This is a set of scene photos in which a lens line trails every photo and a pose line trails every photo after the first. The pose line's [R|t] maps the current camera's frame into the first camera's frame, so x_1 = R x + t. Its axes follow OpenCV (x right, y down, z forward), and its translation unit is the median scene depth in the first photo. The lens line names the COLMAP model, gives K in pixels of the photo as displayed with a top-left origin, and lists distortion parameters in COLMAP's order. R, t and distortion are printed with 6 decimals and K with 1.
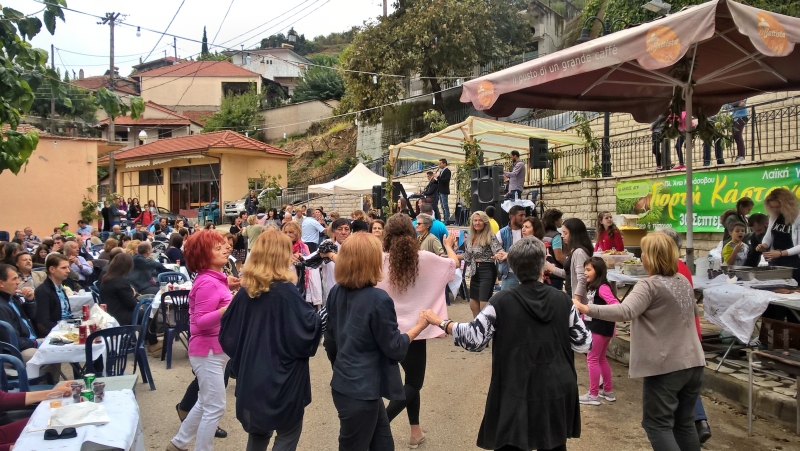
lens RADIAL K [[654.7, 0, 400.0], [0, 654.7, 225.5], [0, 0, 1]] dist [0.064551, -0.133053]
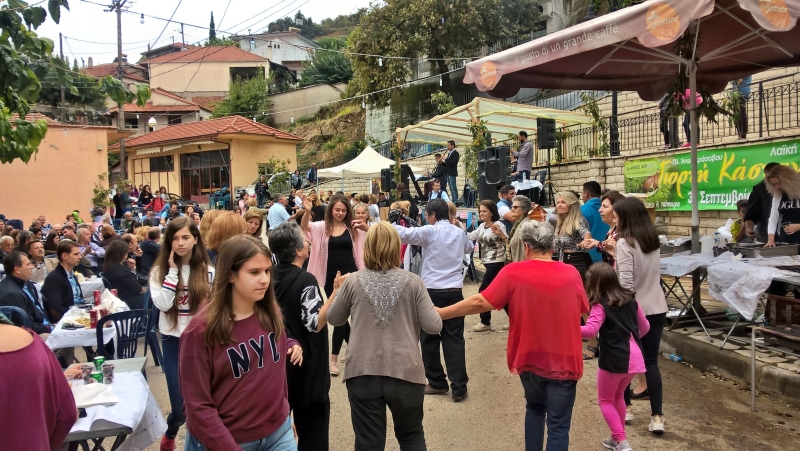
lens RADIAL K [[654.7, 0, 400.0], [0, 654.7, 225.5], [0, 0, 1]] dist [0.064551, -0.133053]
pose [[0.999745, -0.014701, -0.017116, 0.004534], [0.015142, 0.999550, 0.025911, 0.000412], [0.016728, -0.026164, 0.999518, -0.003324]]
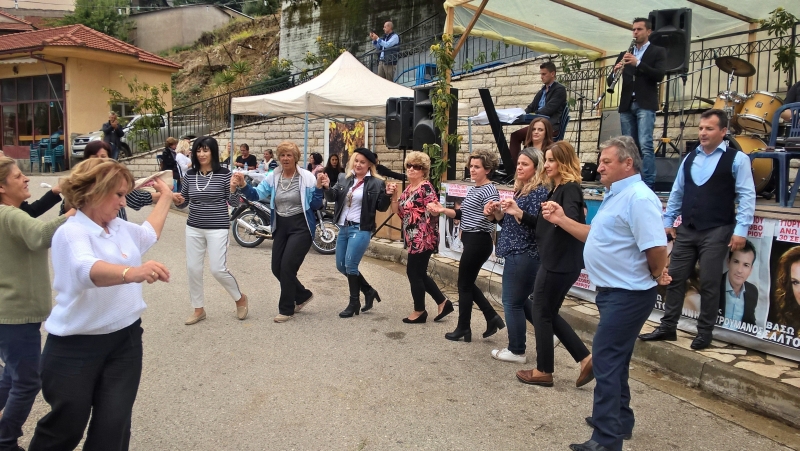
lens RADIAL K [[668.6, 0, 399.3], [0, 668.6, 237.6], [0, 0, 1]] dist [-0.033324, -0.000429]
pose [[0.985412, 0.003884, 0.170143, -0.157677], [-0.020776, 0.995007, 0.097614, -0.014382], [-0.168914, -0.099725, 0.980573, 0.762246]]
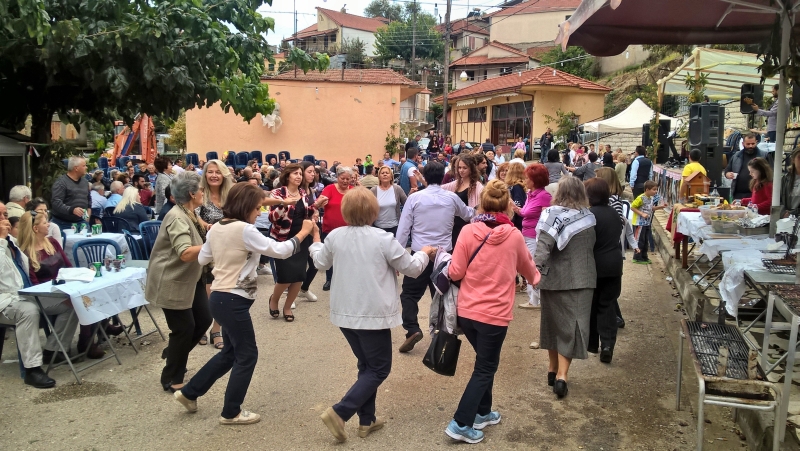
lens RADIAL K [[654.7, 0, 400.0], [0, 654.7, 225.5], [0, 0, 1]] dist [0.064551, -0.133053]
pose [[0.857028, 0.081550, -0.508776, 0.214959], [-0.031706, 0.993872, 0.105896, -0.007411], [0.514294, -0.074625, 0.854361, 0.008521]]
